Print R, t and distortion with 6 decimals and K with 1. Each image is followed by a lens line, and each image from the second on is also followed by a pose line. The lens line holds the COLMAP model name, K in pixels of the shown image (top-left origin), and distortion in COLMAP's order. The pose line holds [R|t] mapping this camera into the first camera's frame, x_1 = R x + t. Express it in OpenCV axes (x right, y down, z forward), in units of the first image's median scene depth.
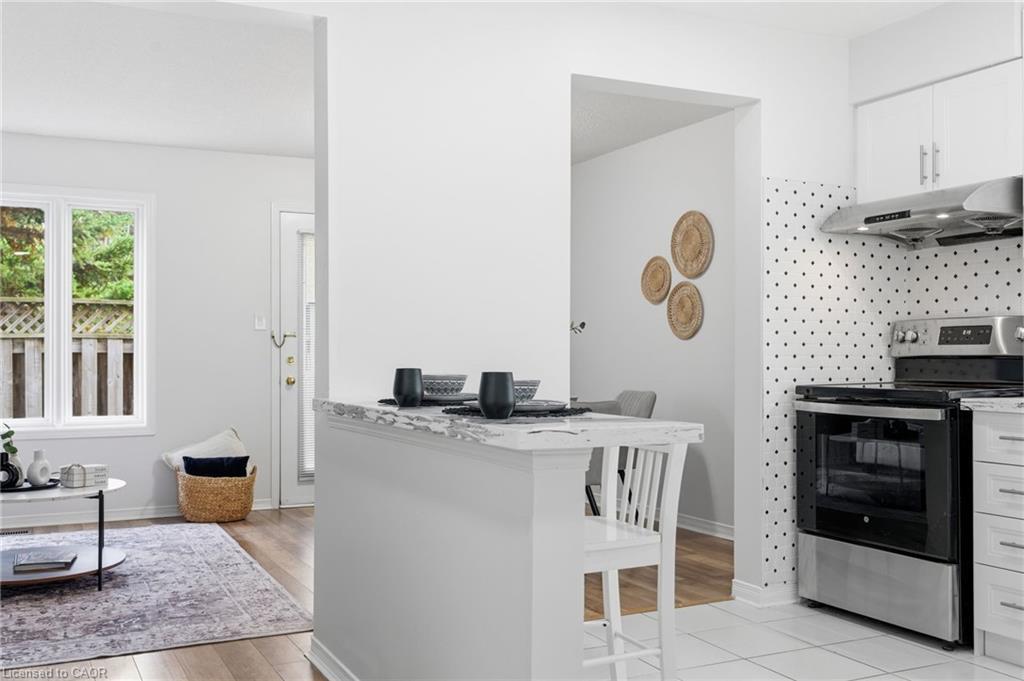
lens RADIAL K [[1004.0, 0, 504.6], [0, 1004.0, 346.9], [0, 0, 1]] dist [0.016576, 0.000000]
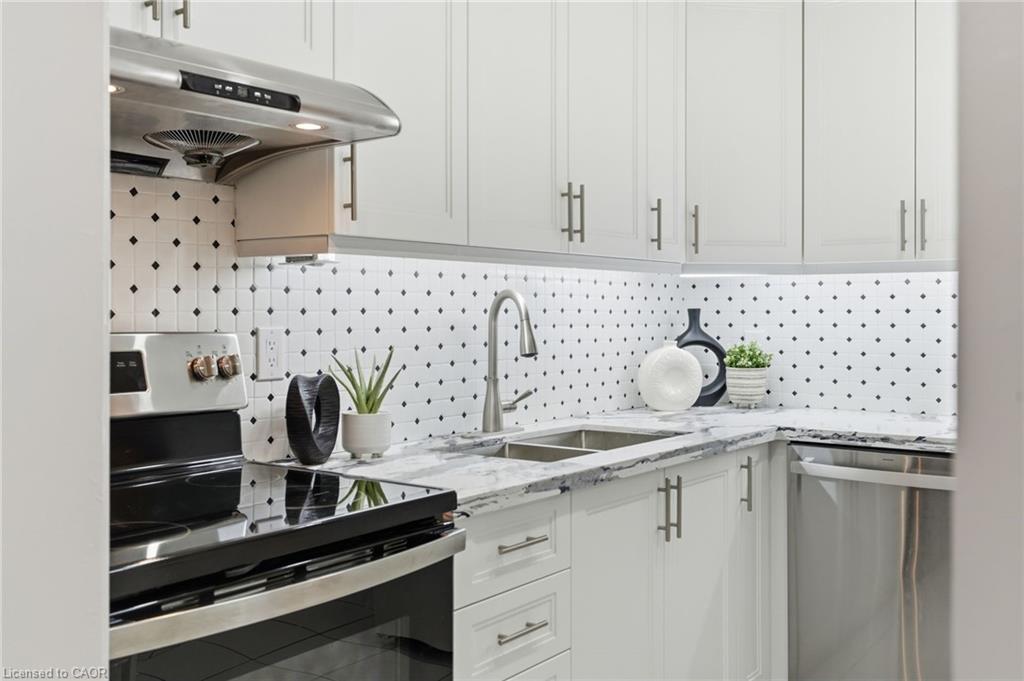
lens RADIAL K [[1004.0, 0, 510.4], [0, 1004.0, 303.6], [0, 0, 1]] dist [0.016576, 0.000000]
pose [[-0.456437, 0.008758, 0.889712, -0.016922], [-0.005383, 0.999906, -0.012604, -0.027182], [-0.889739, -0.010542, -0.456347, 0.743297]]
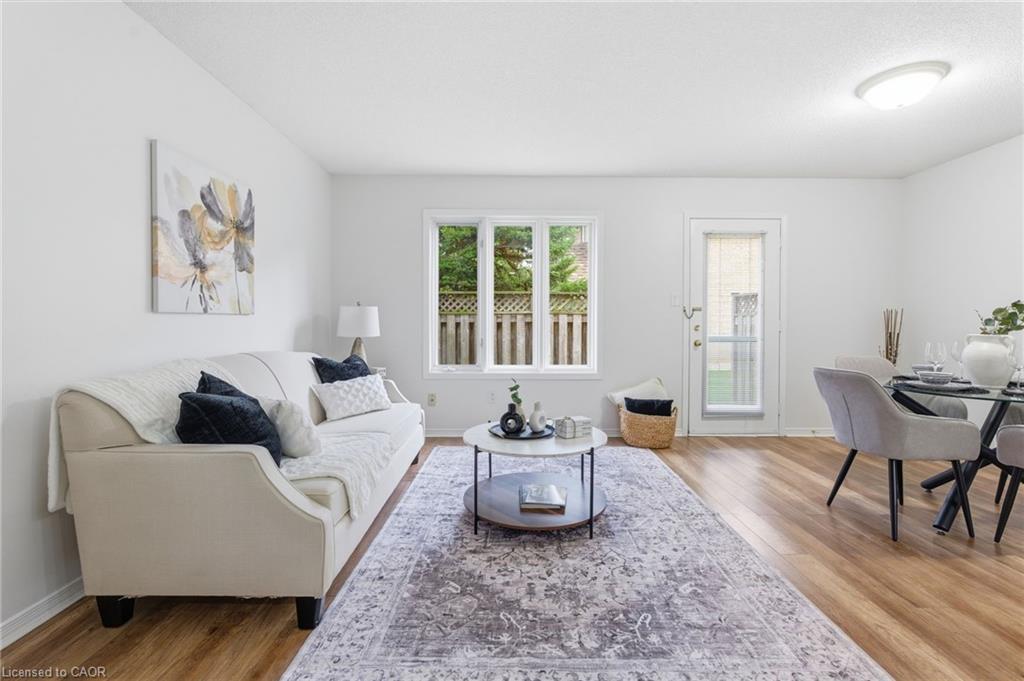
lens RADIAL K [[454.1, 0, 507.7], [0, 454.1, 327.2], [0, 0, 1]] dist [-0.014517, 0.003654]
pose [[0.899772, 0.008158, -0.436284, -0.212897], [-0.000736, 0.999852, 0.017179, 0.002058], [0.436360, -0.015136, 0.899645, 0.408703]]
